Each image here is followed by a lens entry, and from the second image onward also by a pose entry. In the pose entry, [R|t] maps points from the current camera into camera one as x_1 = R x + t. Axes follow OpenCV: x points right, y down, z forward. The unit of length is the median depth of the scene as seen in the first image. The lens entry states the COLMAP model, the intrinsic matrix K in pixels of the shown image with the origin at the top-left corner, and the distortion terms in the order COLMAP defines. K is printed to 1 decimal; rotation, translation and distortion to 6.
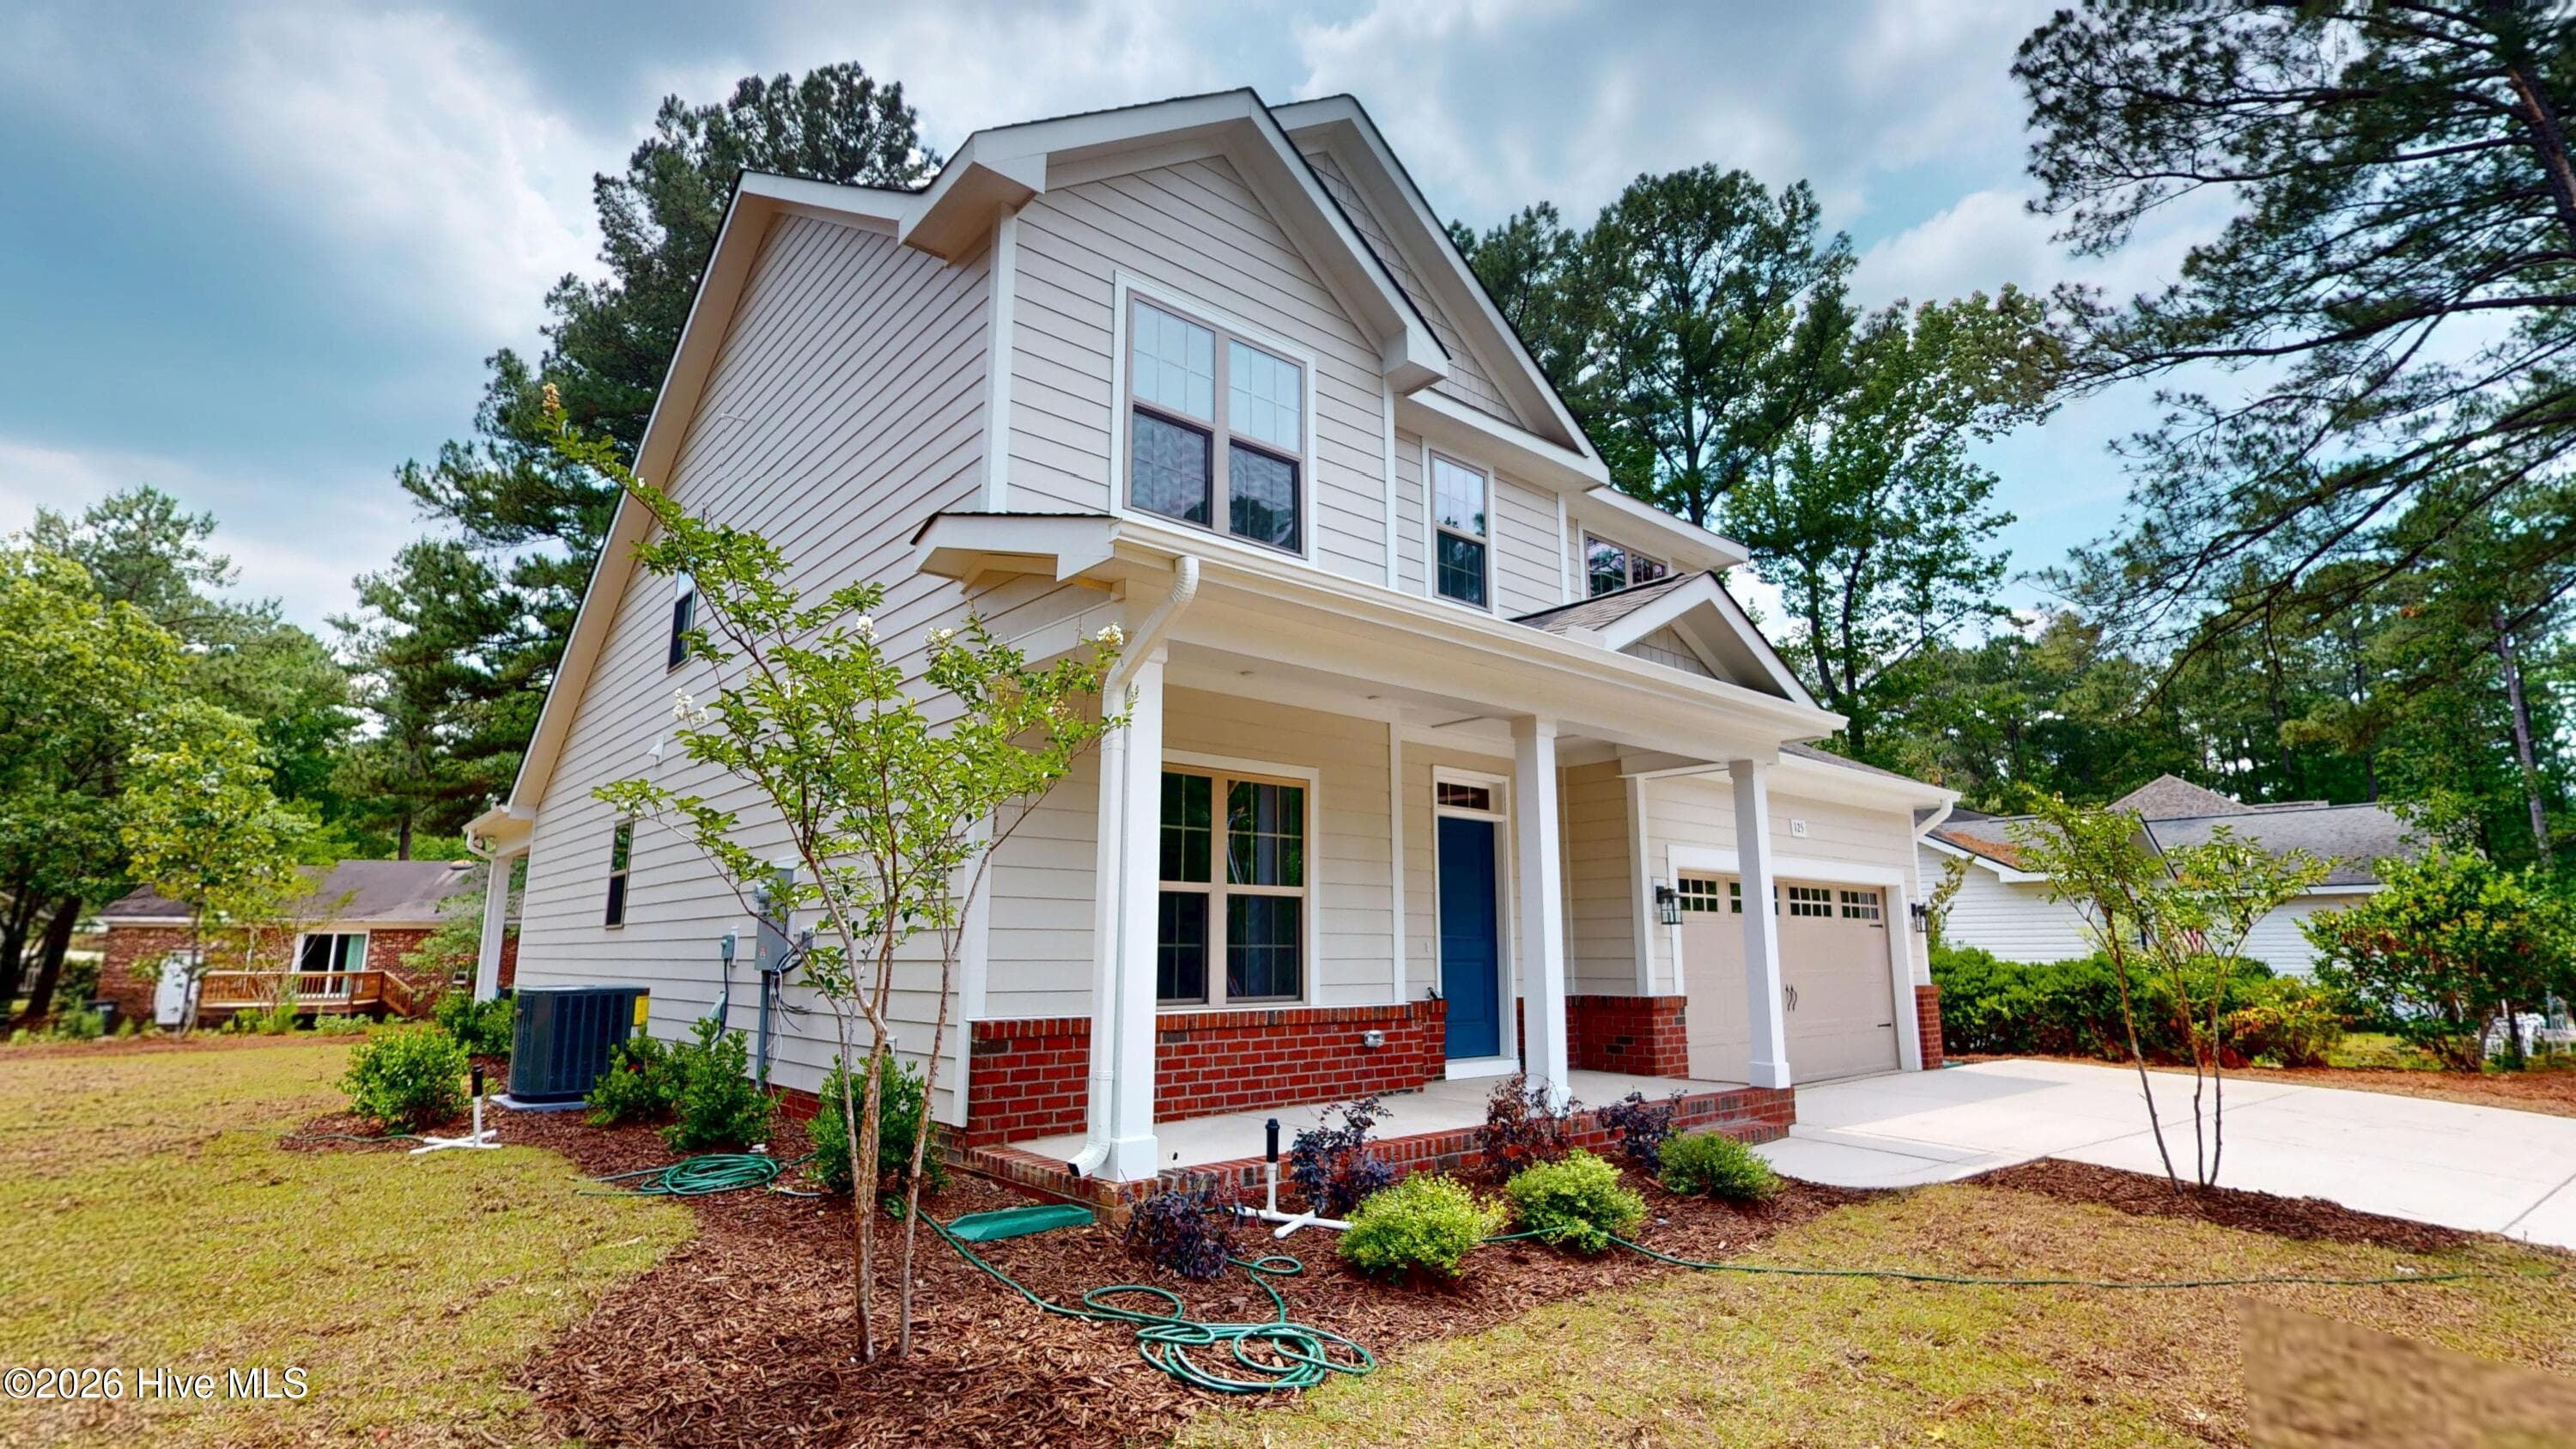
lens RADIAL K [[1192.6, 0, 1294.0], [0, 1192.6, 726.9], [0, 0, 1]] dist [-0.004494, -0.000753]
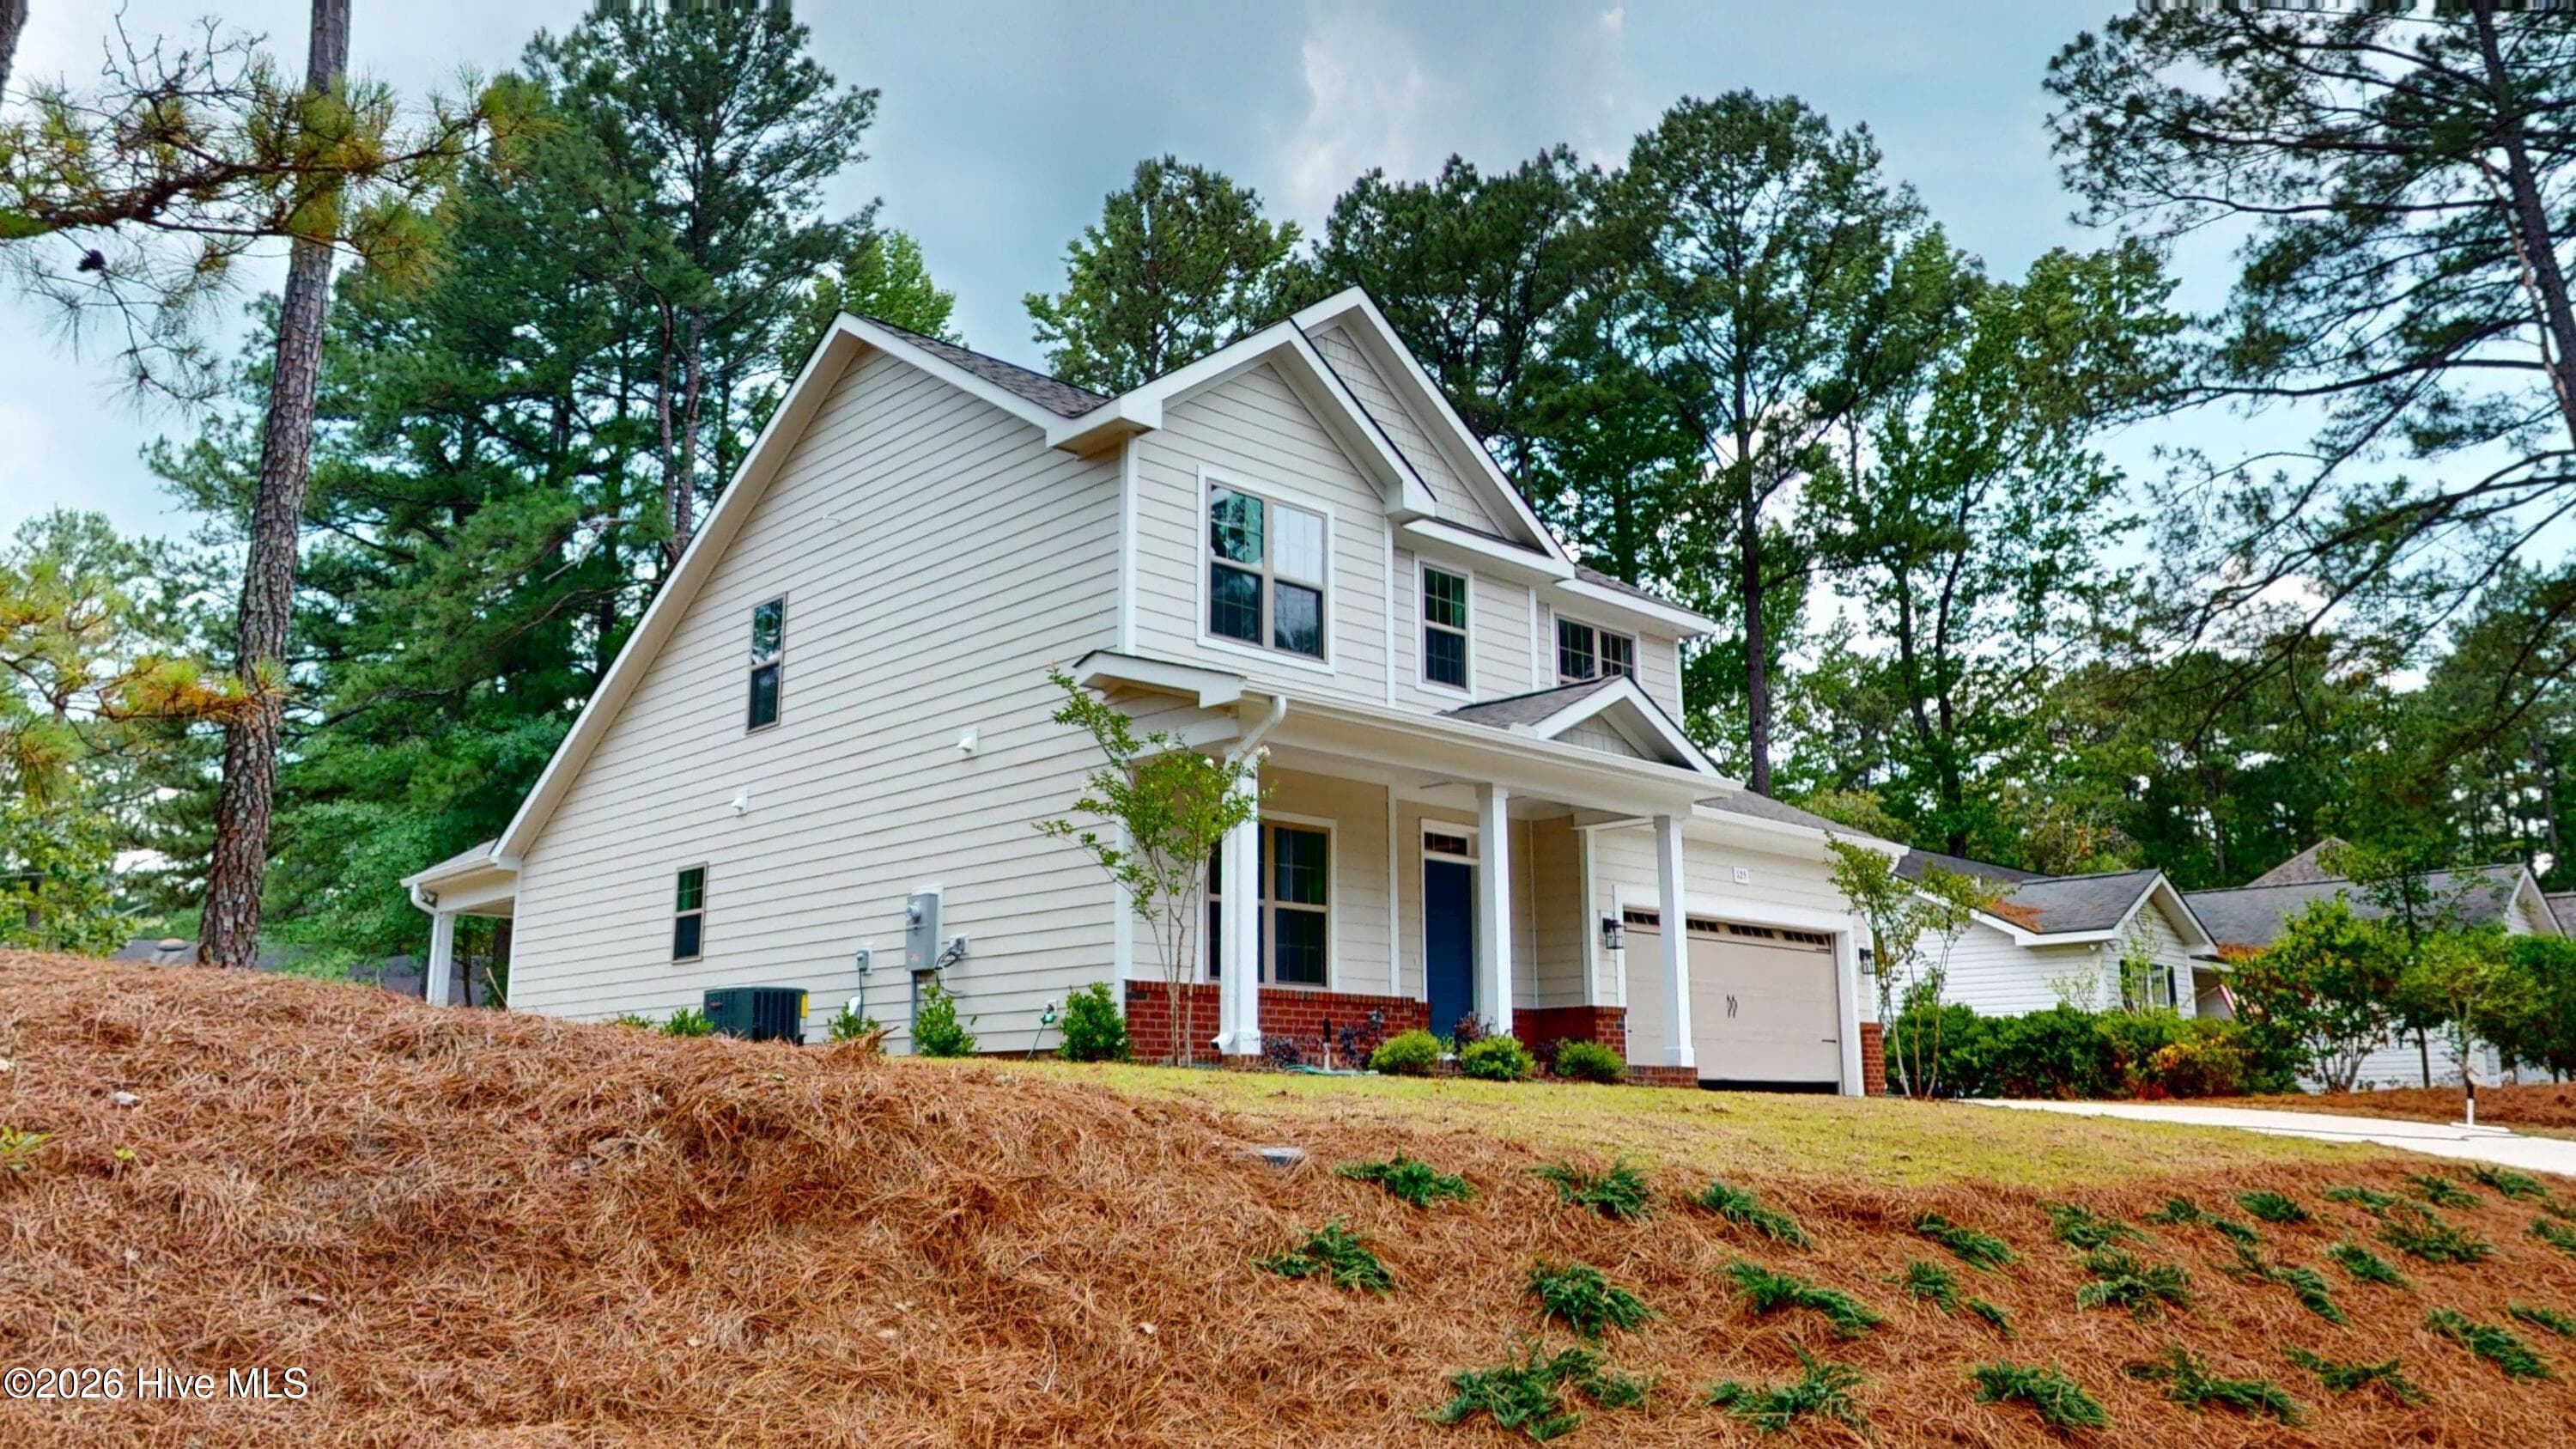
lens RADIAL K [[1790.0, 0, 1256.4], [0, 1790.0, 768.3], [0, 0, 1]] dist [0.001022, 0.000443]
pose [[0.999769, 0.004527, 0.021014, -0.080318], [-0.004558, 0.999989, 0.001434, -0.018706], [-0.021008, -0.001529, 0.999778, -0.729873]]
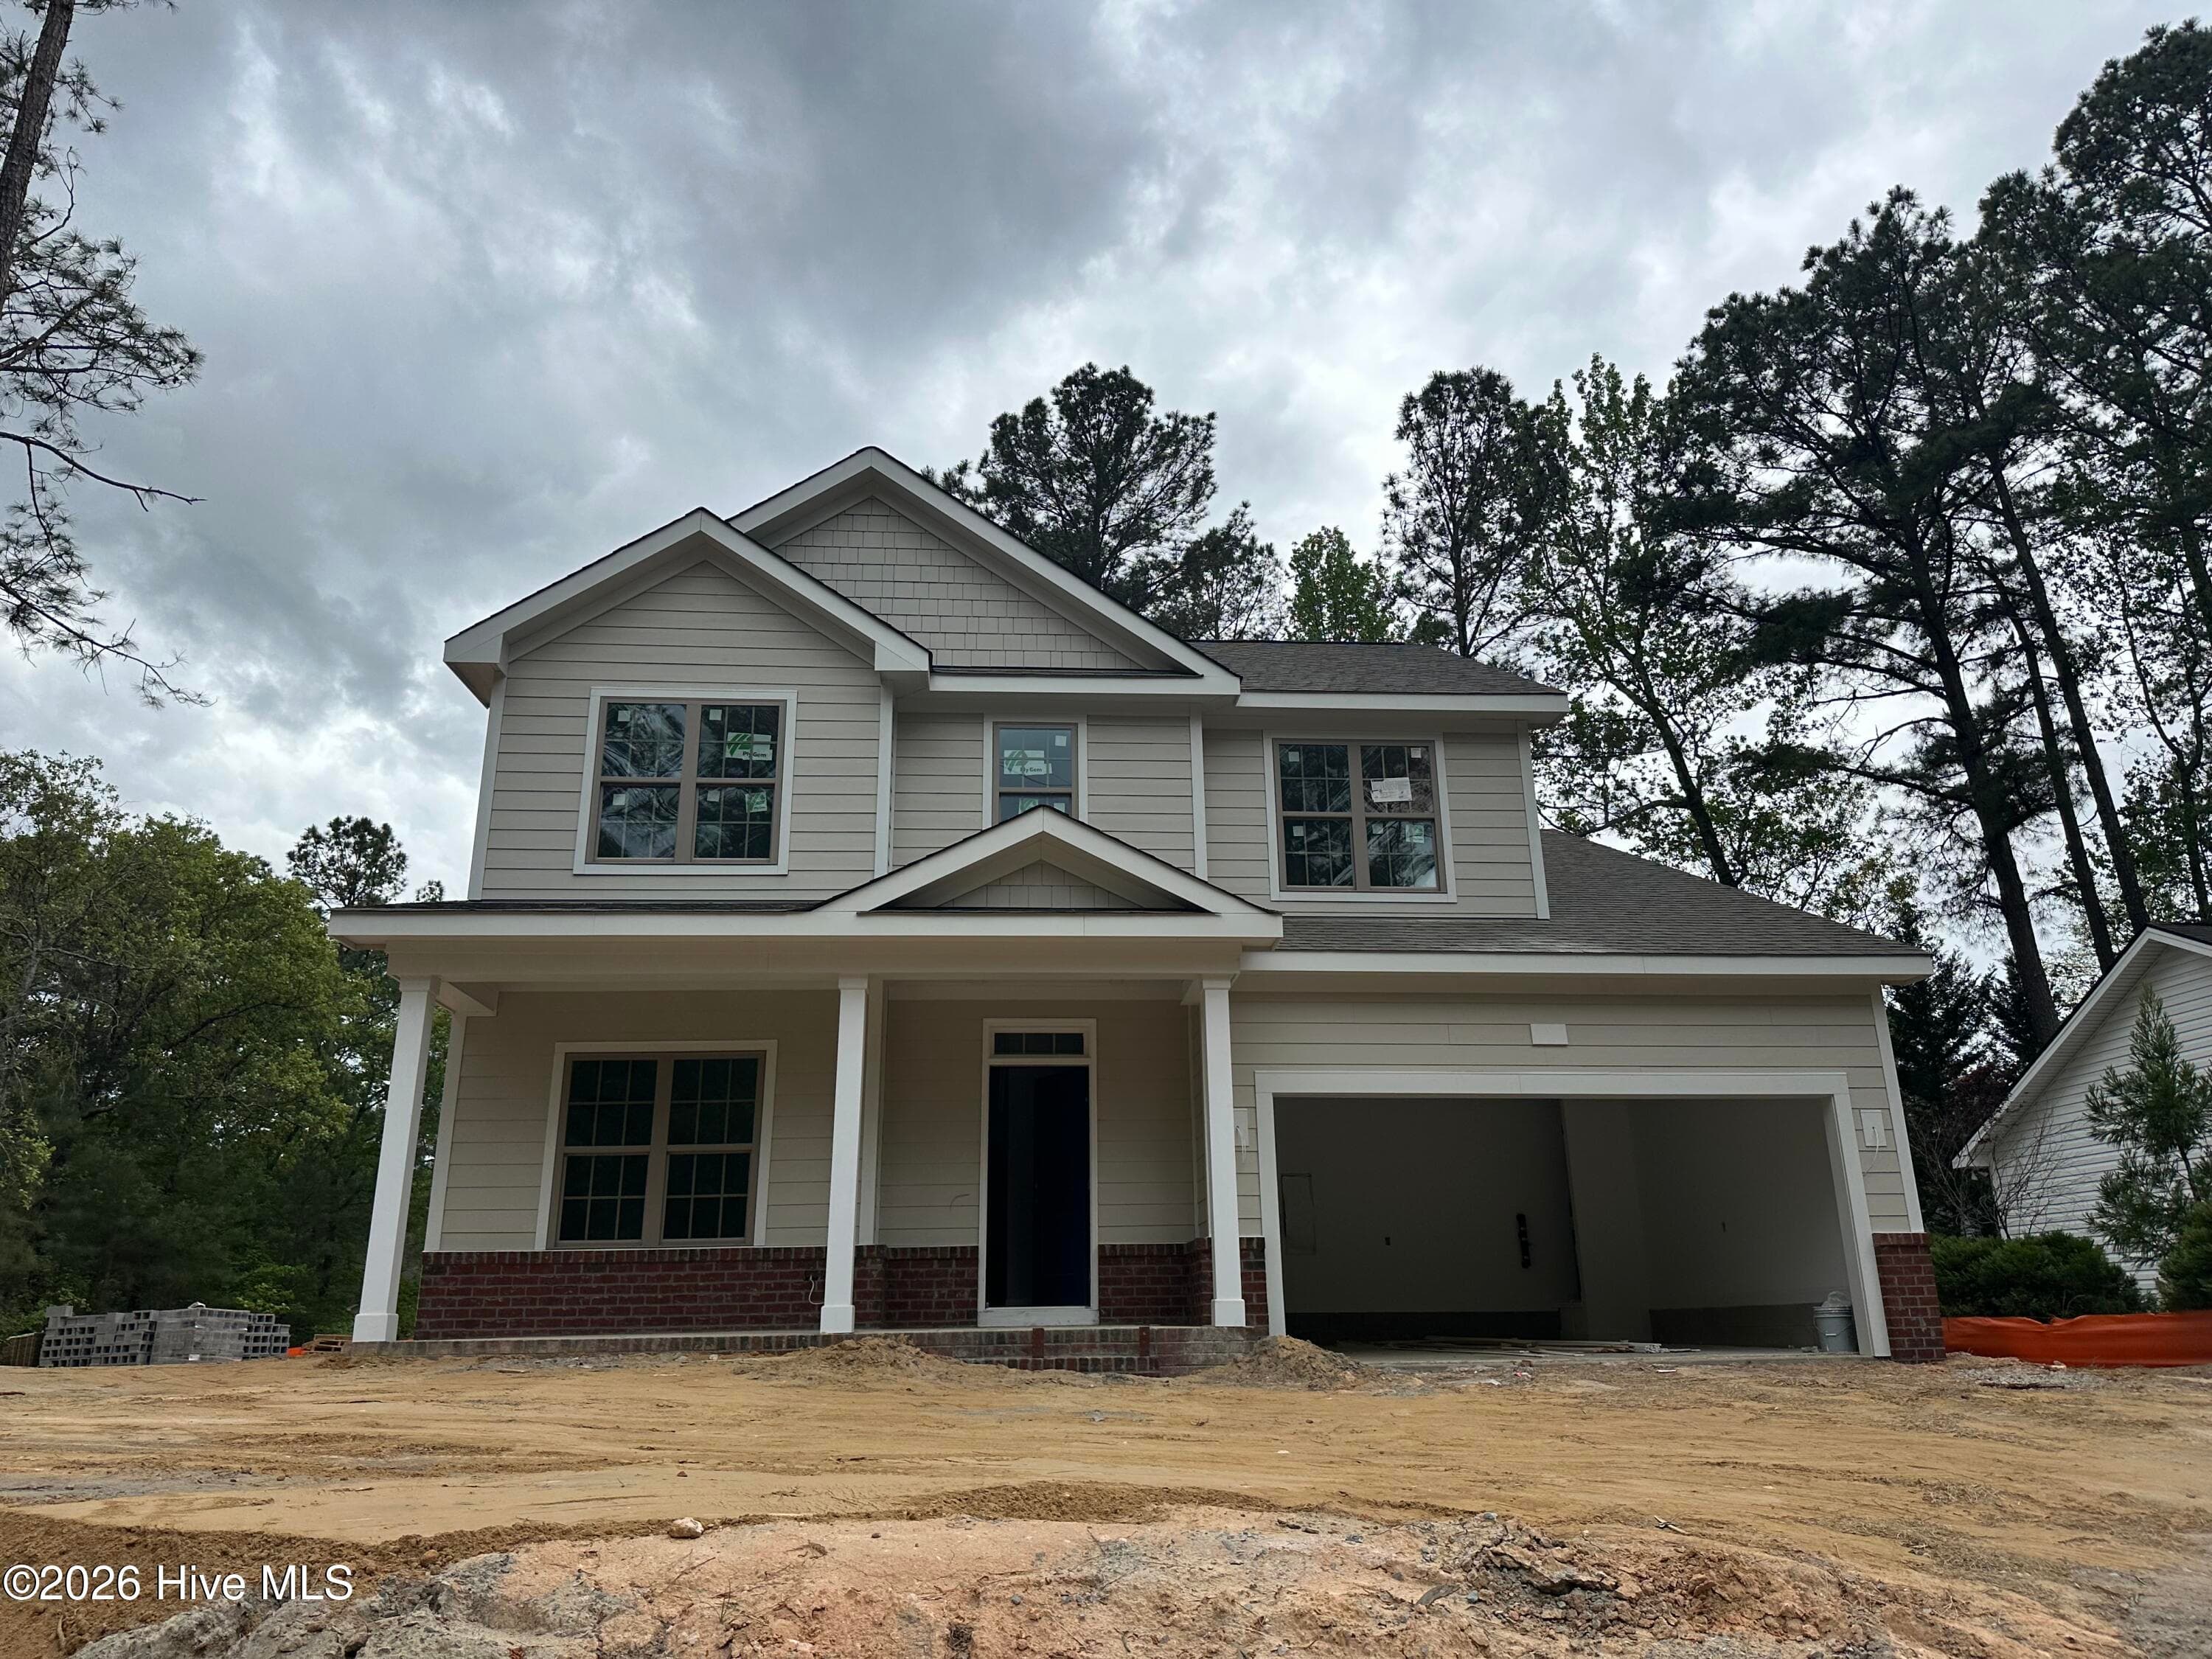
lens RADIAL K [[1536.0, 0, 1115.6], [0, 1536.0, 799.1], [0, 0, 1]] dist [0.087770, -0.116244]
pose [[0.806900, -0.202784, -0.554789, 0.831651], [0.127030, 0.976822, -0.172287, 0.075533], [0.576866, 0.068543, 0.813958, -0.046498]]
